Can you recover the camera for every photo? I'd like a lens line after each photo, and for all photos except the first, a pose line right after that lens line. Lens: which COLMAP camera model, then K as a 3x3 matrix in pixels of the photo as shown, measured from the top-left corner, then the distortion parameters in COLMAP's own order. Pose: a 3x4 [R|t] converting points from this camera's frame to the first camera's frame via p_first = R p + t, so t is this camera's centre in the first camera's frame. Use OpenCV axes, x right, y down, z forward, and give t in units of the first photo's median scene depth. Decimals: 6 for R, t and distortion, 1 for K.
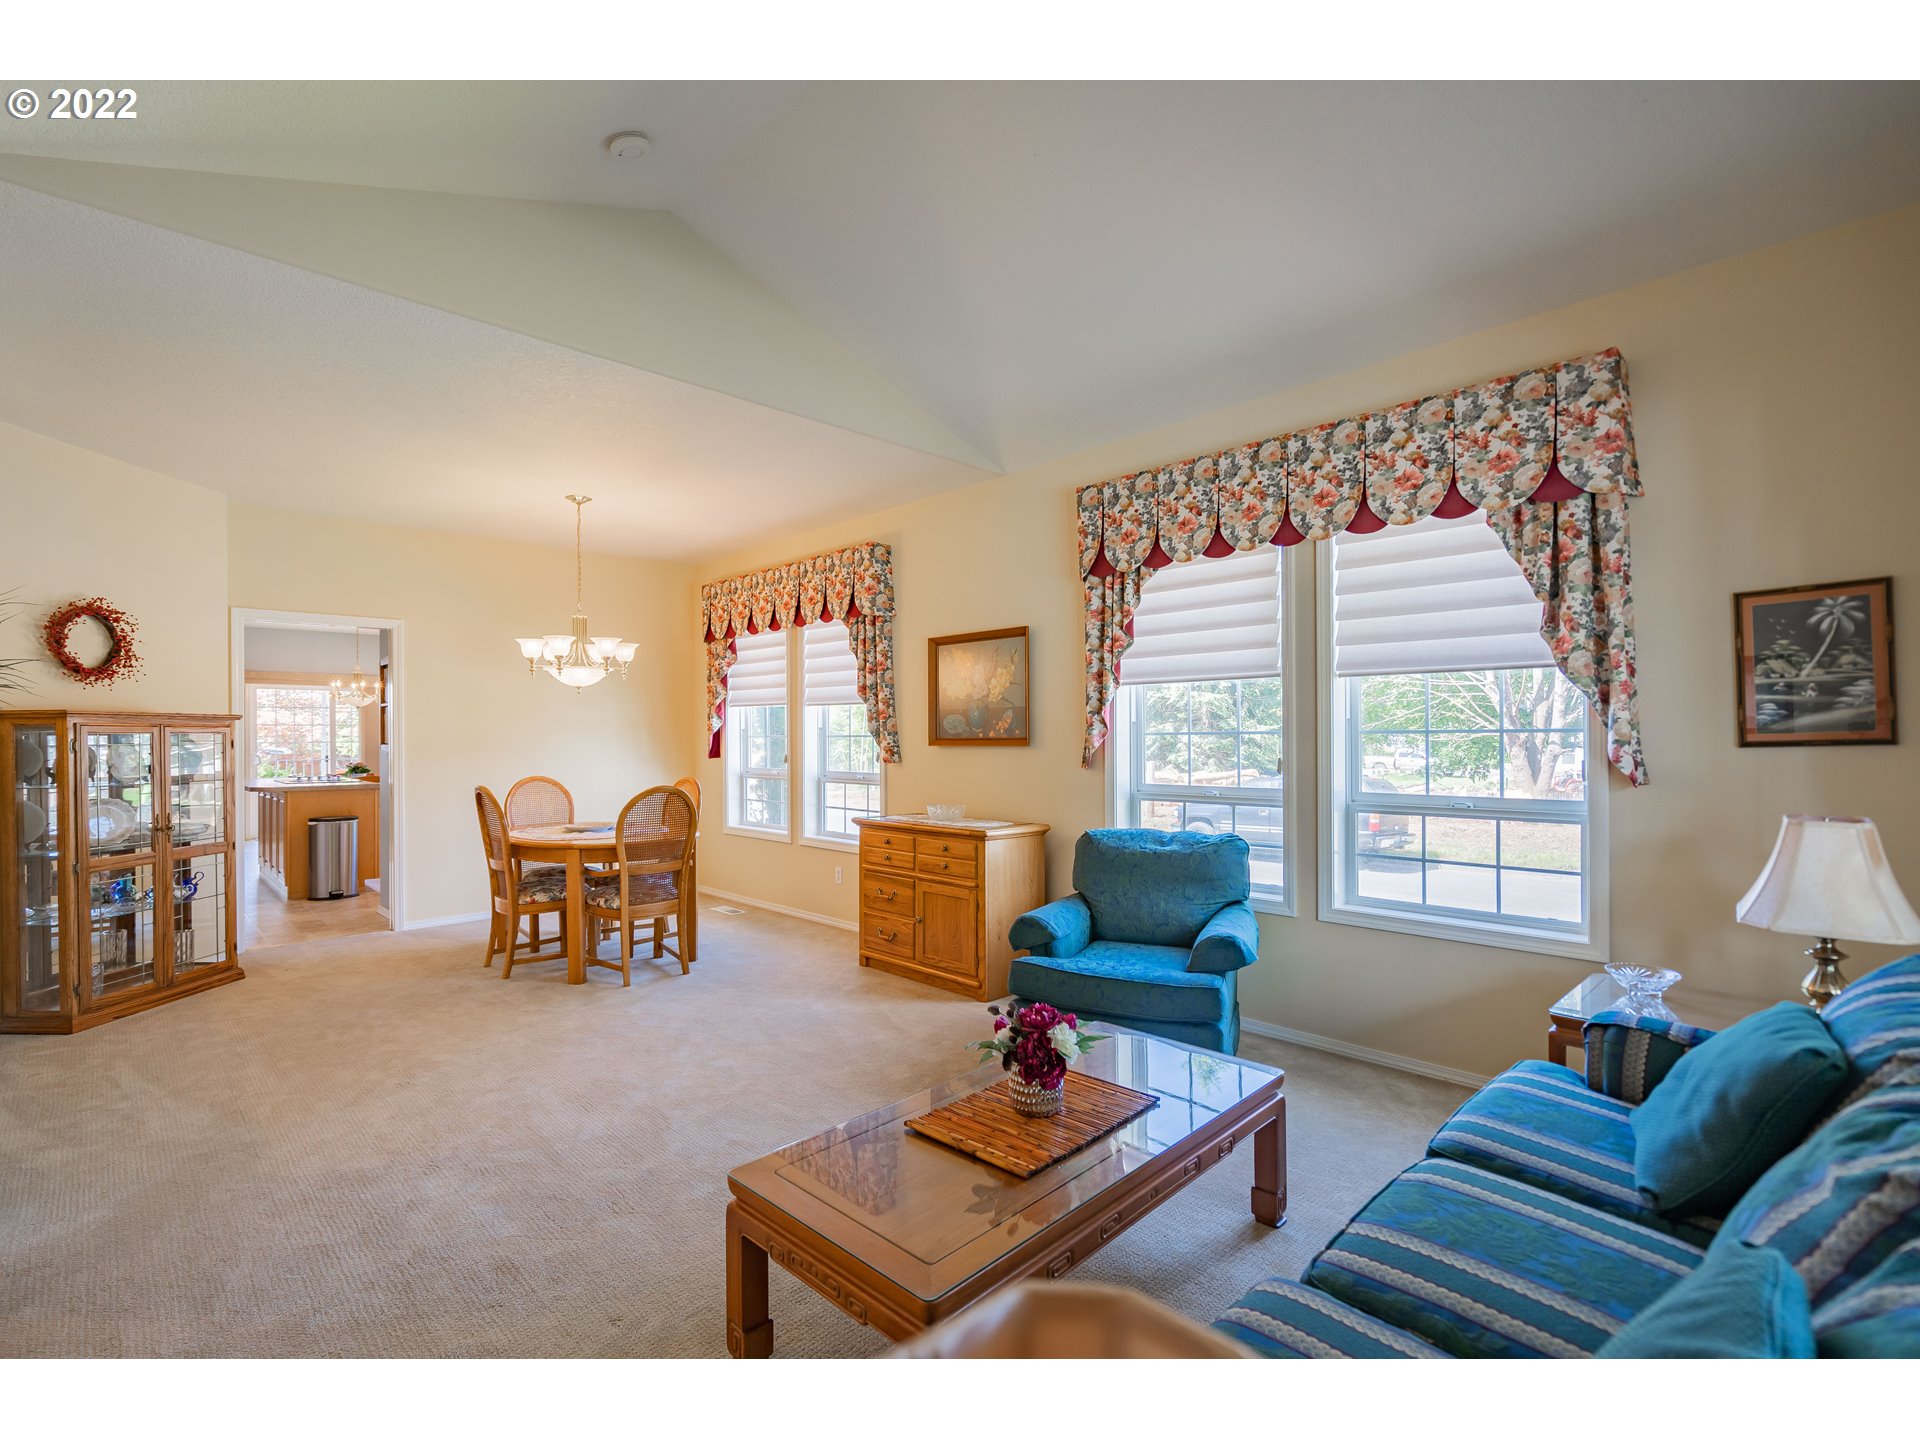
lens RADIAL K [[877.1, 0, 952.3], [0, 877.1, 733.2], [0, 0, 1]] dist [-0.003567, 0.000240]
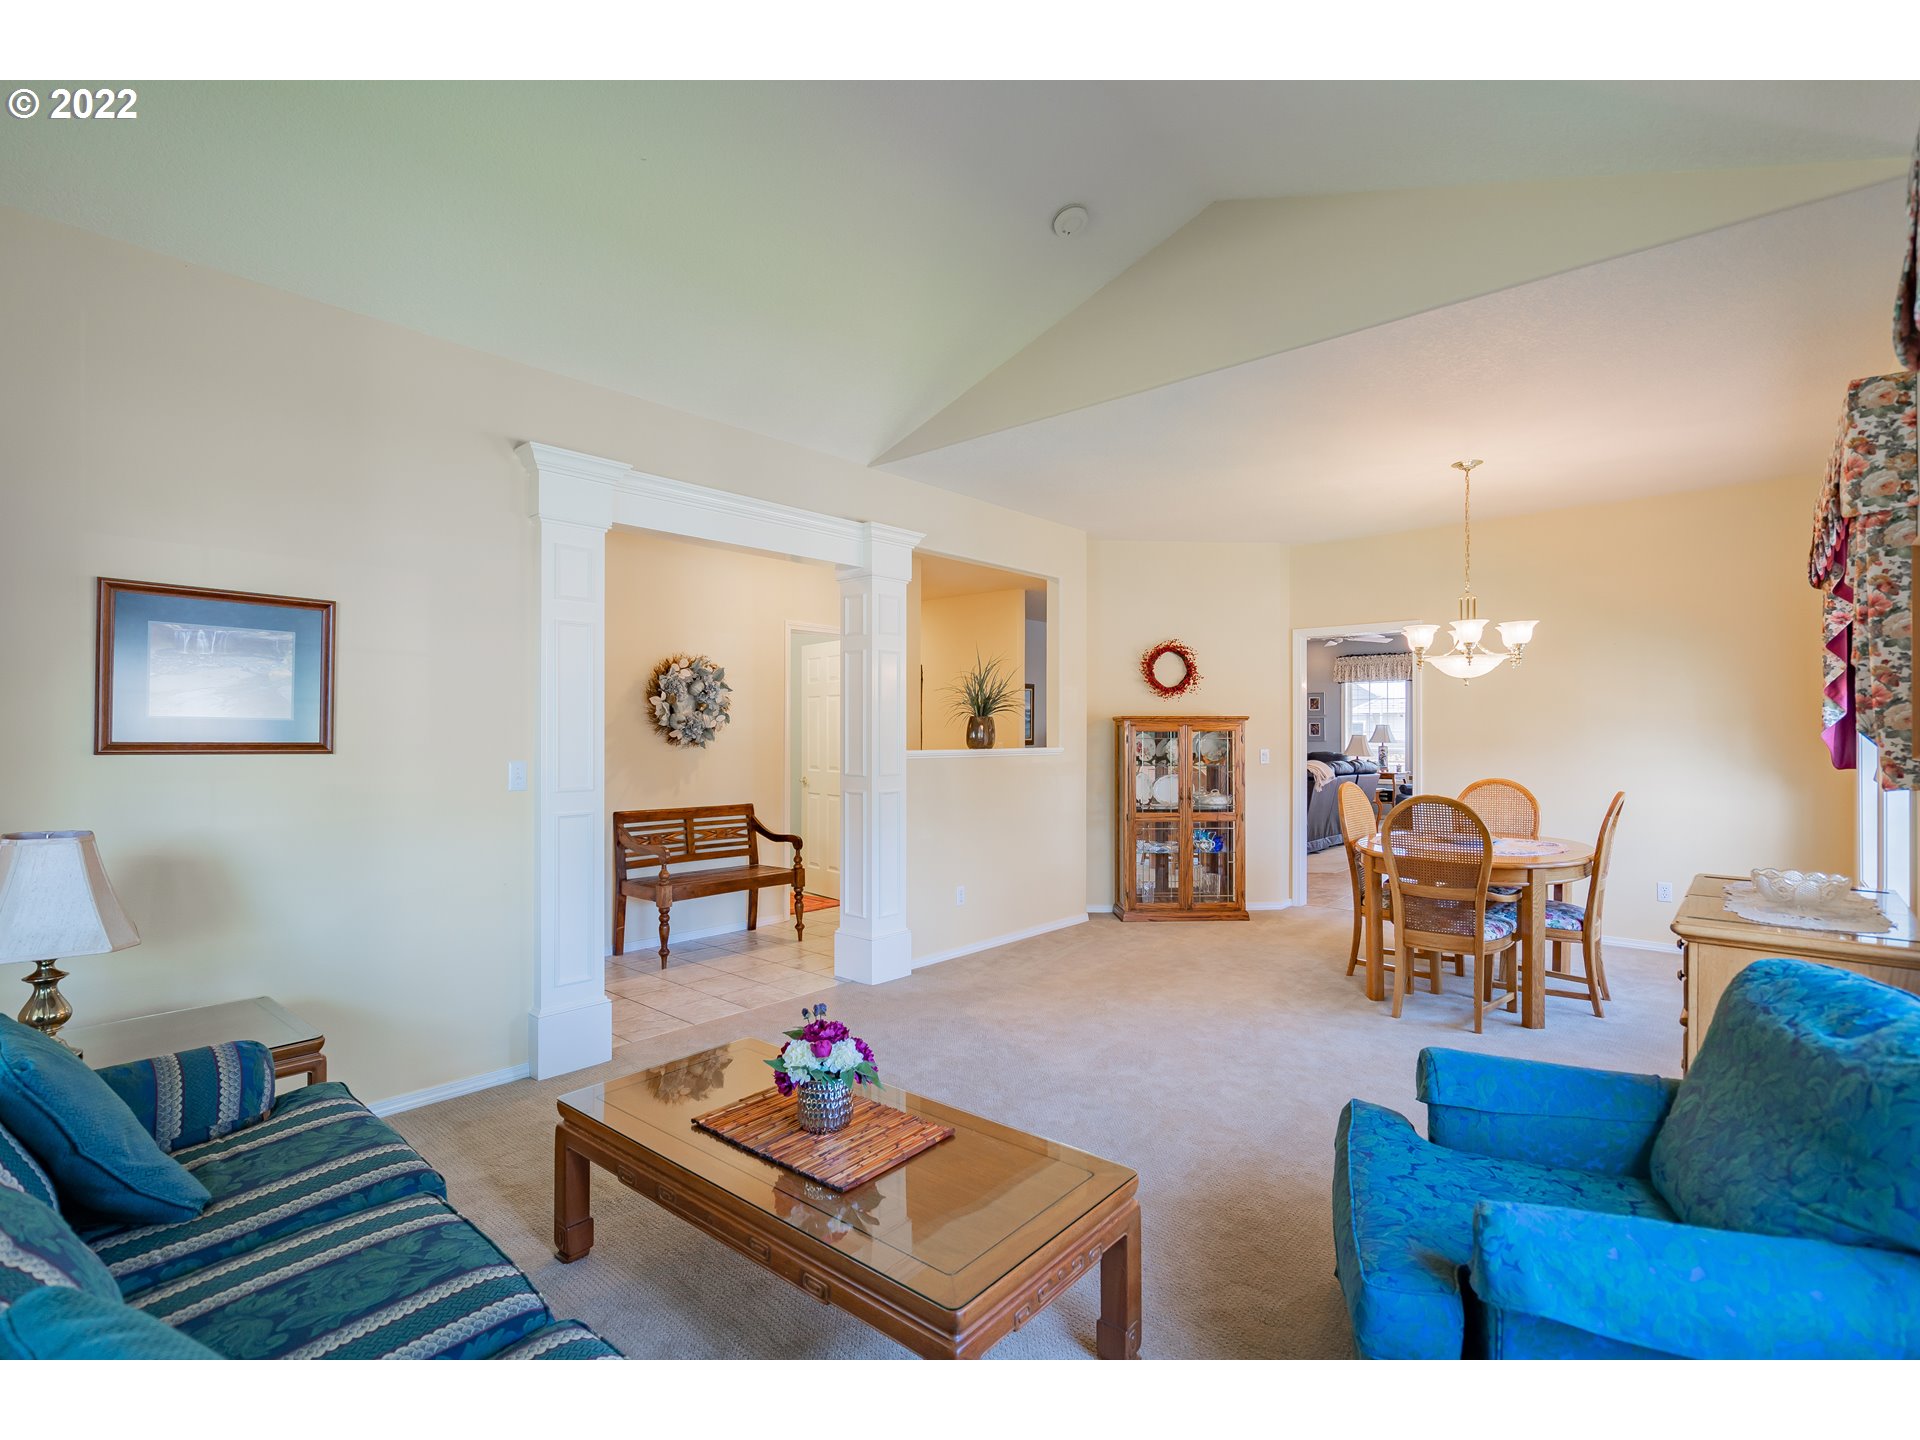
lens RADIAL K [[877.1, 0, 952.3], [0, 877.1, 733.2], [0, 0, 1]] dist [-0.003567, 0.000240]
pose [[0.096448, 0.003170, -0.995333, 0.477763], [-0.002390, 0.999993, 0.002954, 0.000799], [0.995335, 0.002094, 0.096454, 0.482930]]
